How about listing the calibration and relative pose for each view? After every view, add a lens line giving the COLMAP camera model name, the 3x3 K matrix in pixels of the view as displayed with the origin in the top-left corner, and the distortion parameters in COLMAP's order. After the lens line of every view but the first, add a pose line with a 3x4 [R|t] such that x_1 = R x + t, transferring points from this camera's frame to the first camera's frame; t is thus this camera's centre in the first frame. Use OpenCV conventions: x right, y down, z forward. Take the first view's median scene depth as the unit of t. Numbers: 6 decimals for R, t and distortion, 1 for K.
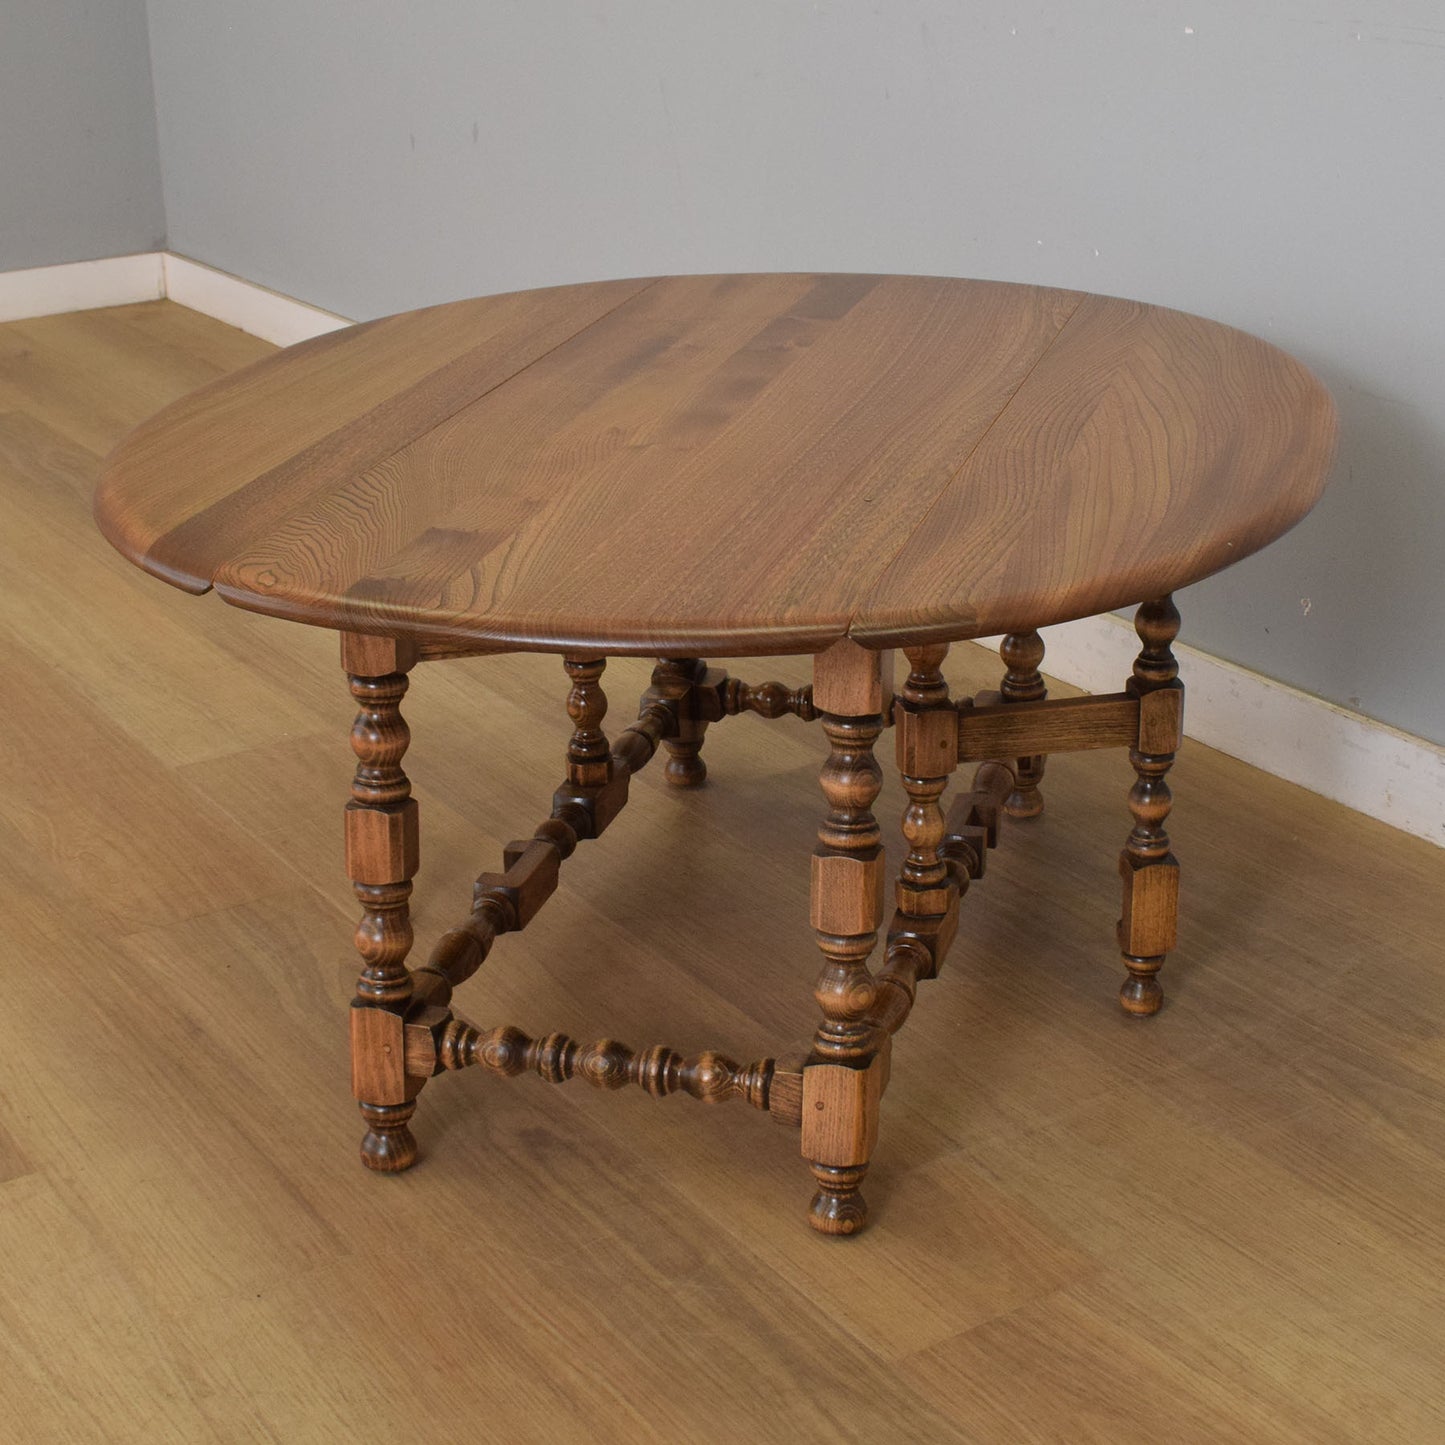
lens RADIAL K [[2679.2, 0, 722.5], [0, 2679.2, 722.5], [0, 0, 1]] dist [-0.089602, -0.025865]
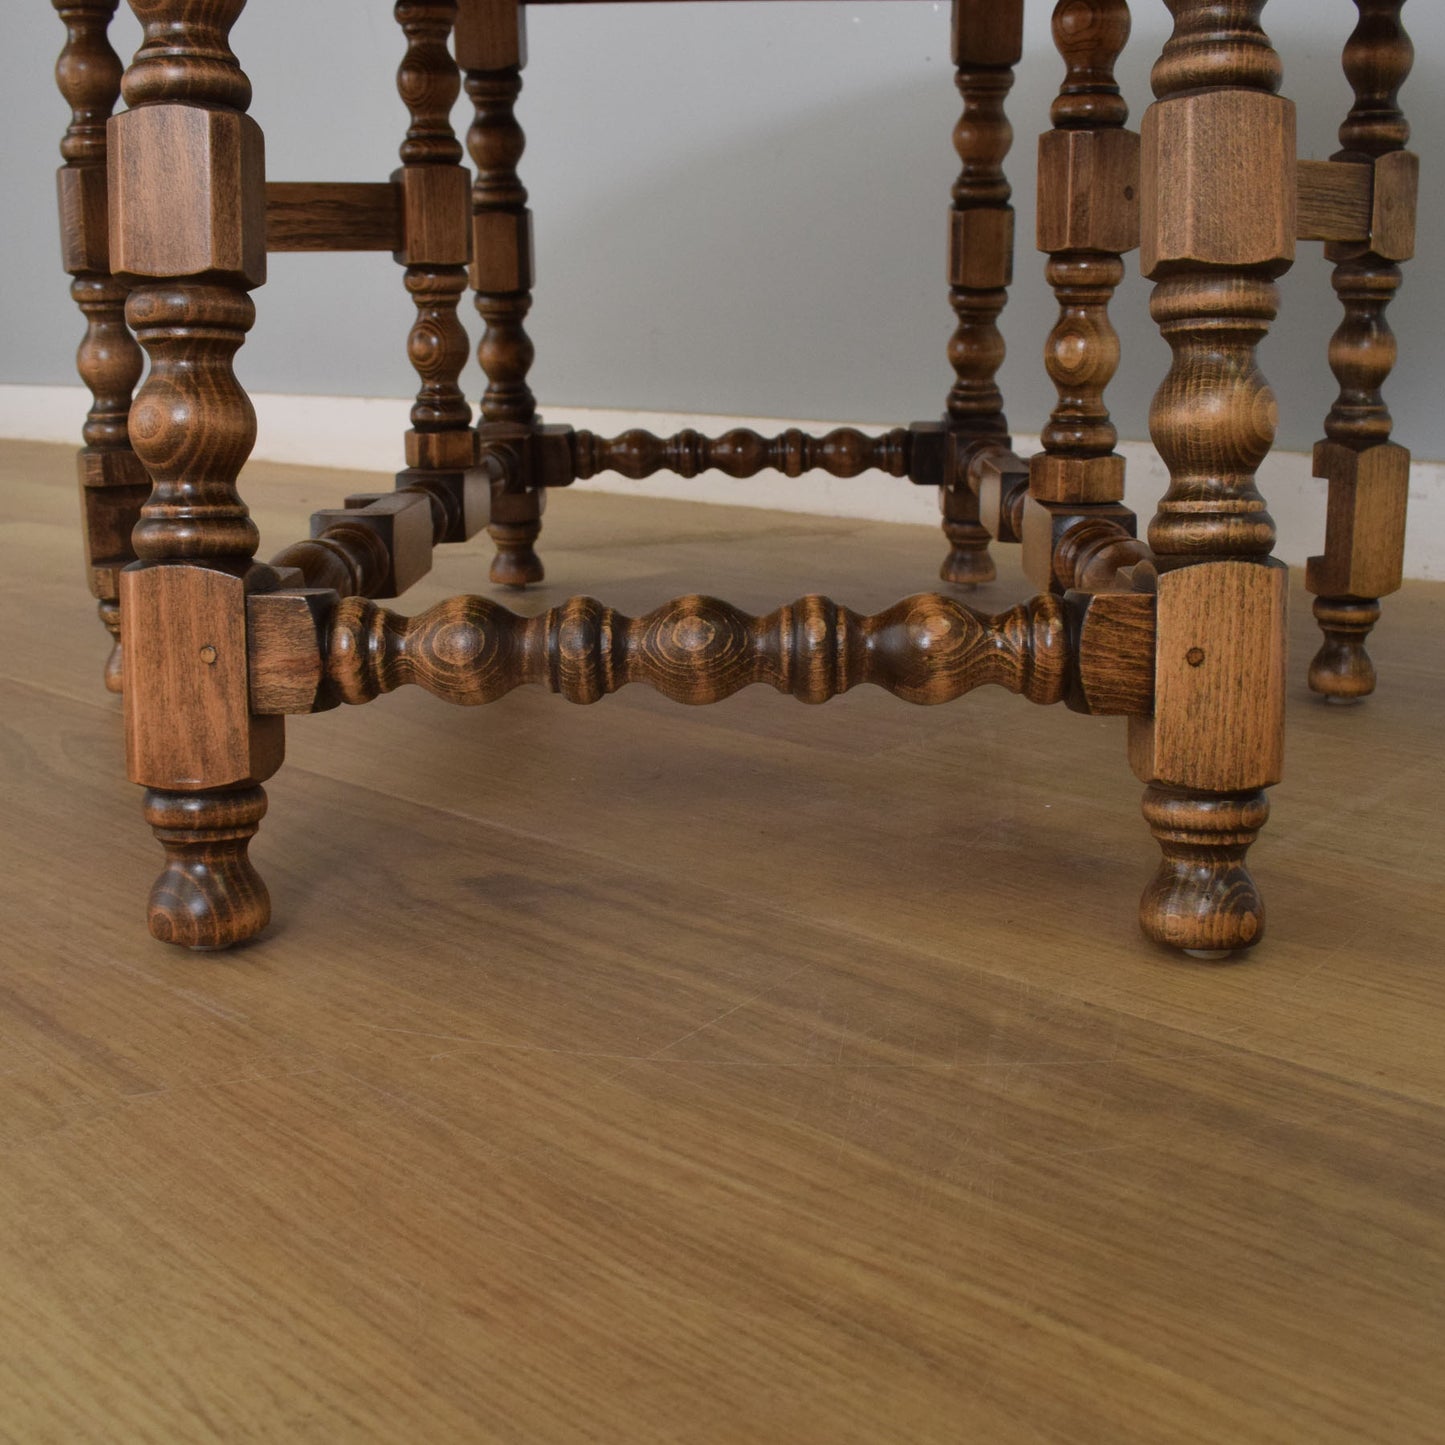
lens RADIAL K [[1811.0, 0, 722.5], [0, 1811.0, 722.5], [0, 0, 1]] dist [-0.094158, -0.024274]
pose [[0.967967, -0.045204, 0.246973, -0.118121], [0.079966, 0.987940, -0.132587, 0.183204], [-0.238001, 0.148089, 0.959909, 0.693147]]
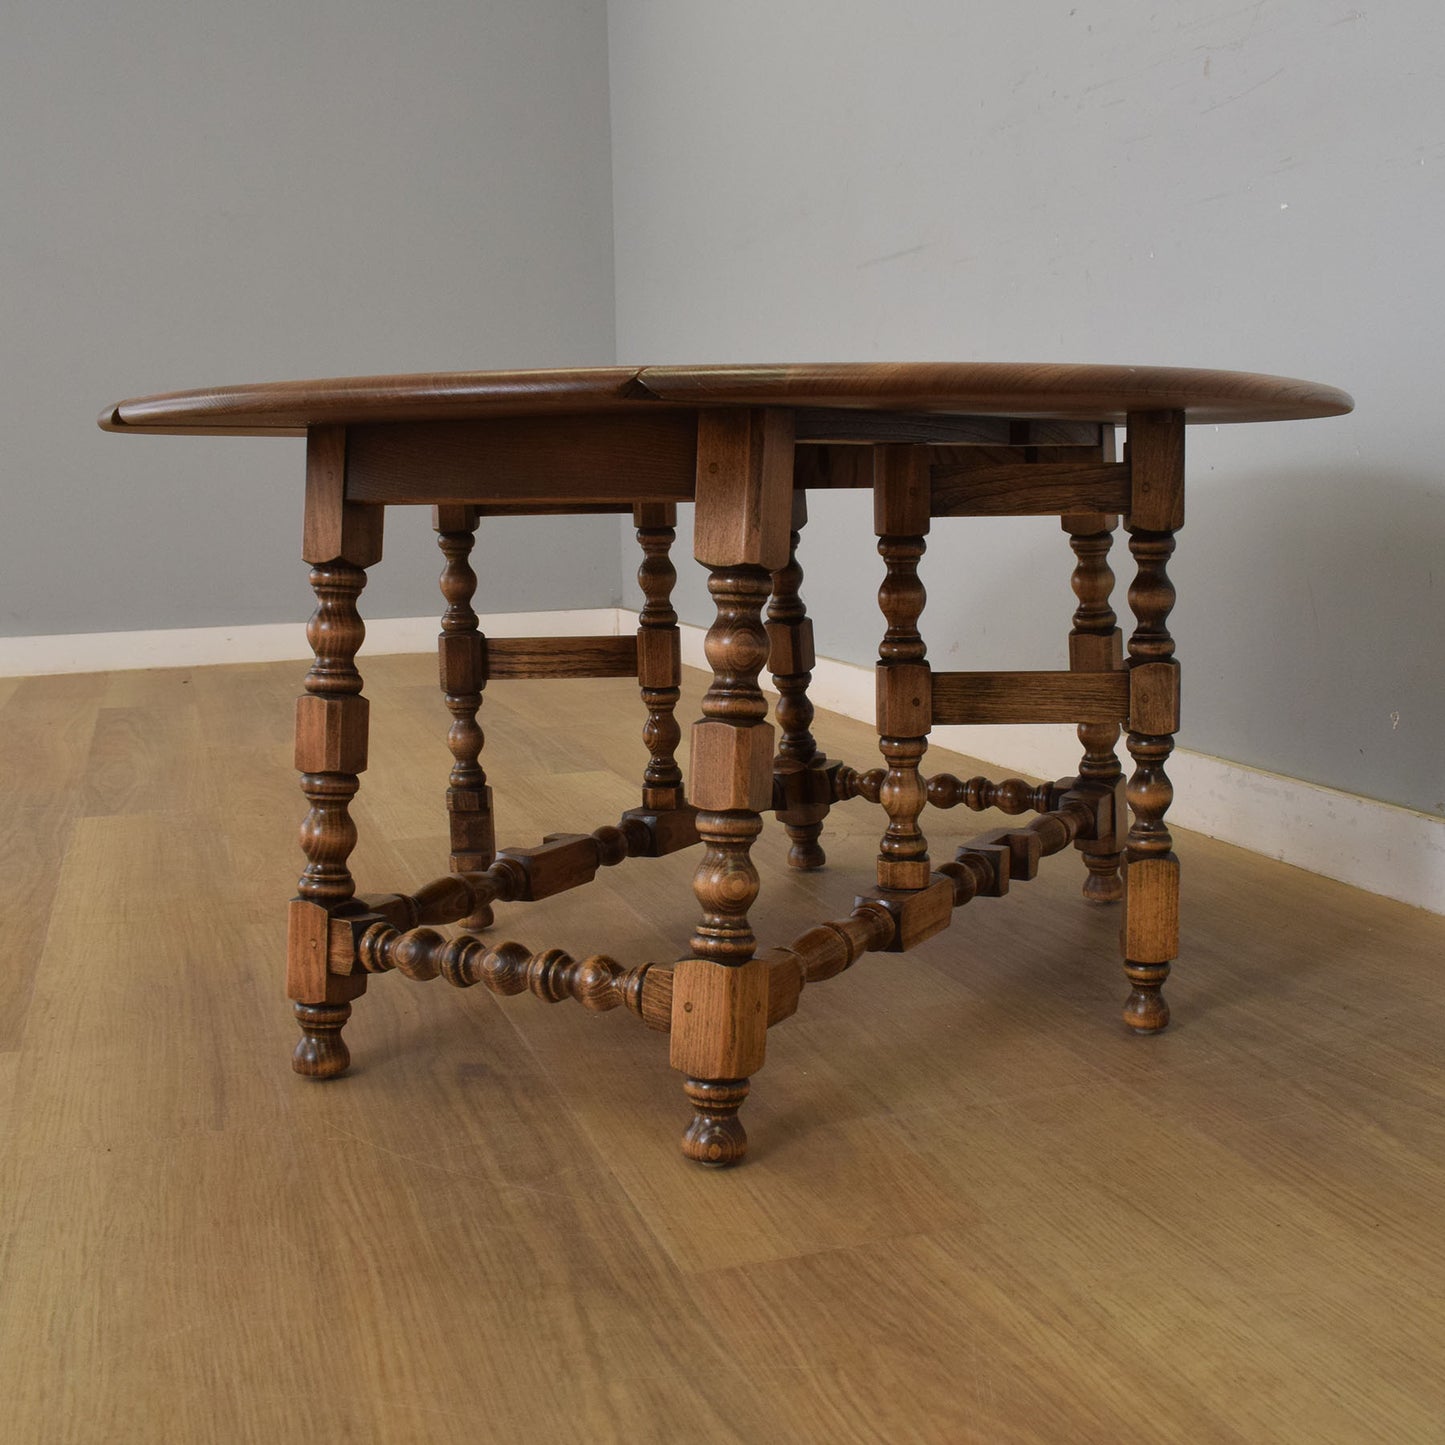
lens RADIAL K [[1826.2, 0, 720.8], [0, 1826.2, 693.6], [0, 0, 1]] dist [-0.102368, -0.006126]
pose [[0.965751, 0.032500, -0.257429, 0.196657], [-0.092943, 0.969621, -0.226267, 0.172876], [0.242255, 0.242444, 0.939433, 0.378345]]
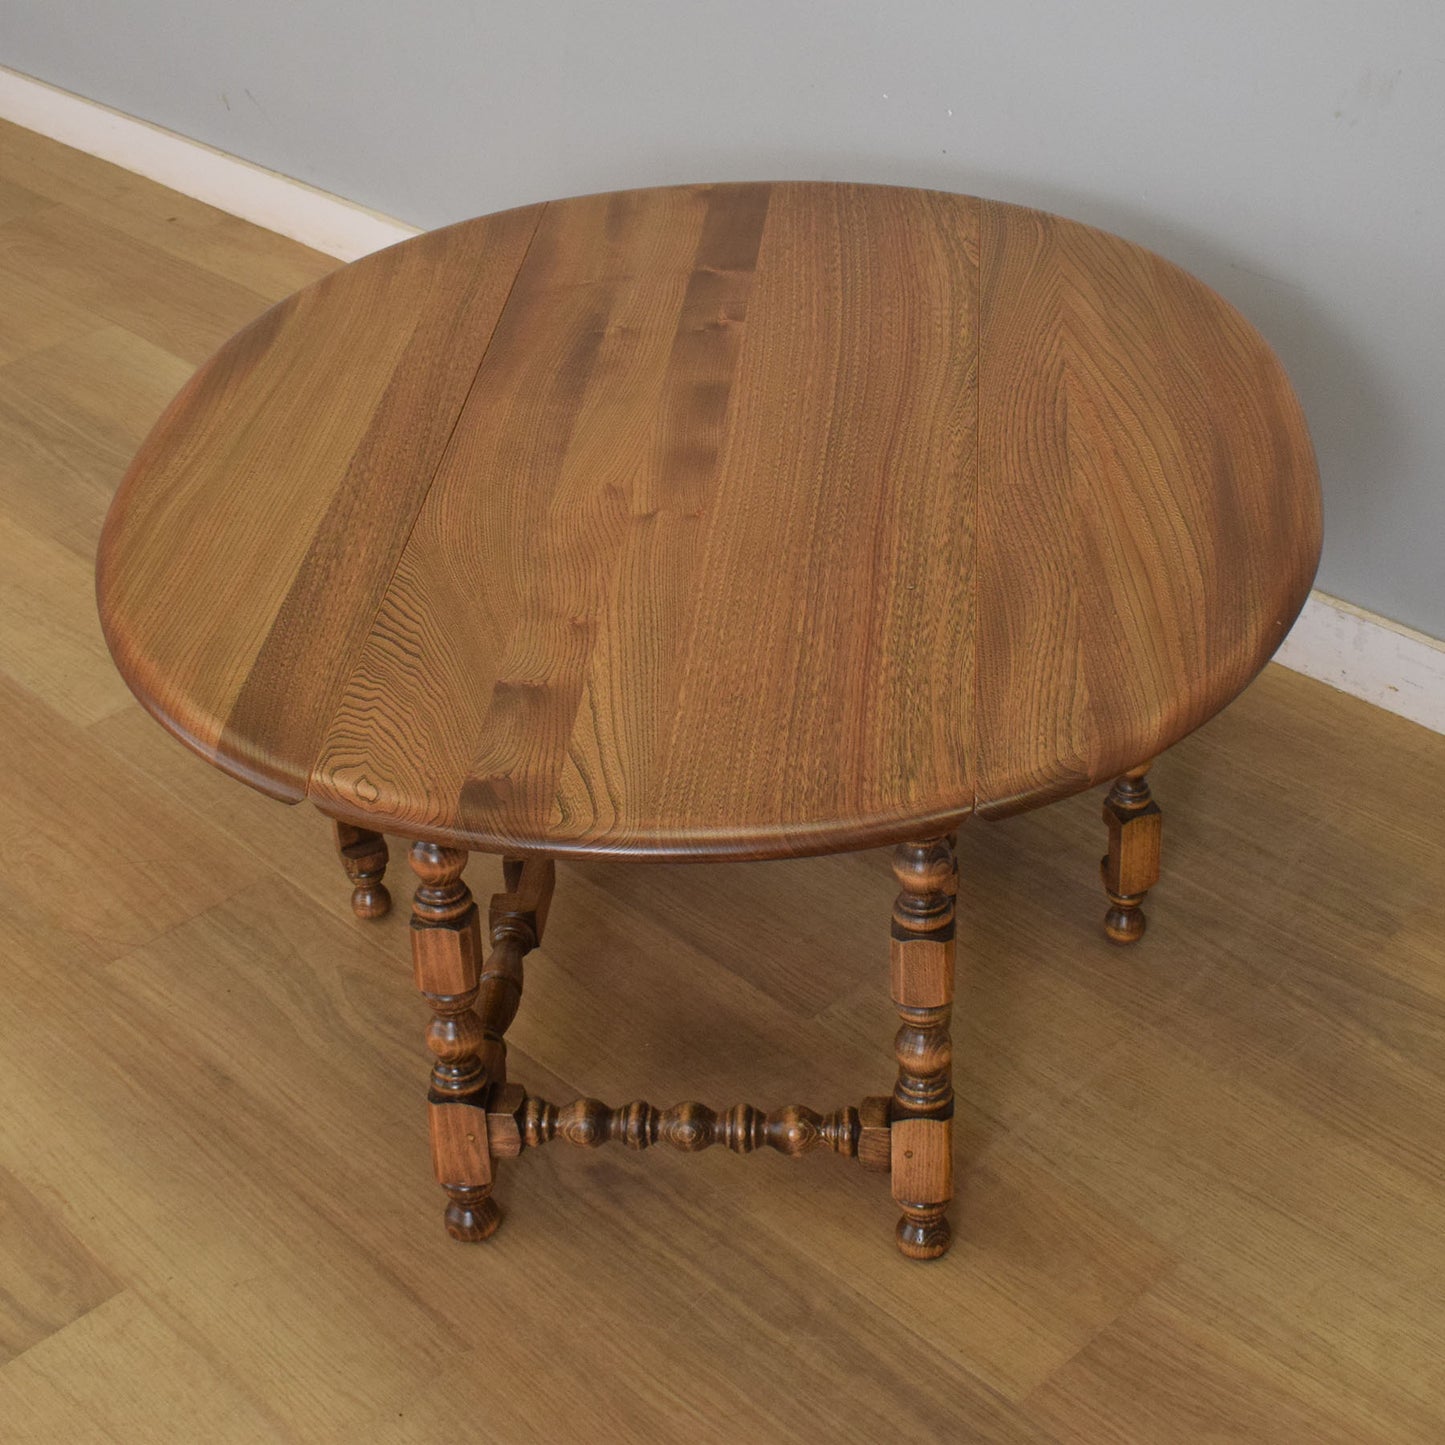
lens RADIAL K [[2626.3, 0, 727.5], [0, 2626.3, 564.0], [0, 0, 1]] dist [-0.080078, -0.049018]
pose [[0.982085, -0.115820, 0.148641, -0.153962], [0.092195, 0.983282, 0.157026, -0.244186], [-0.164343, -0.140509, 0.976344, 0.038819]]
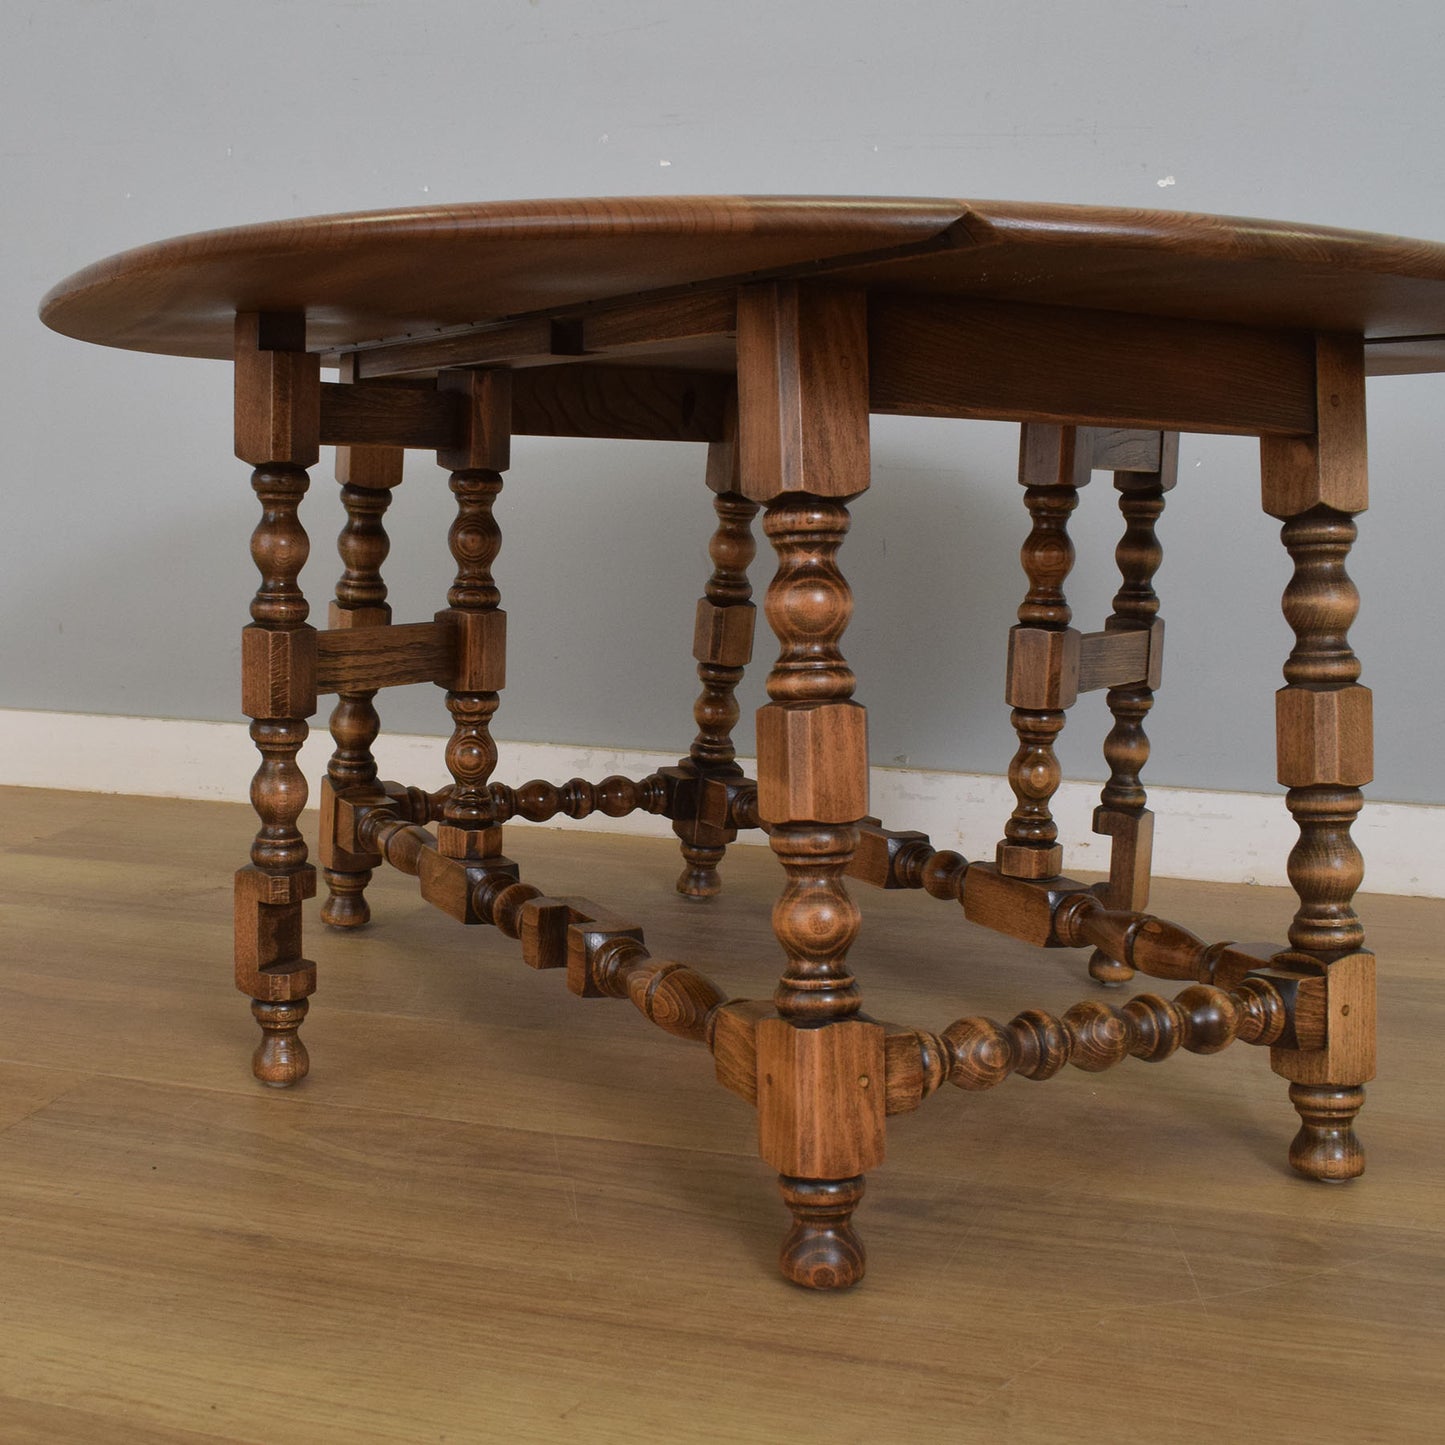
lens RADIAL K [[1865.7, 0, 664.4], [0, 1865.7, 768.9], [0, 0, 1]] dist [-0.083965, 0.026718]
pose [[0.718488, -0.064606, 0.692532, -0.477394], [0.209717, 0.969461, -0.127136, 0.096495], [-0.663169, 0.236582, 0.710095, 0.697098]]
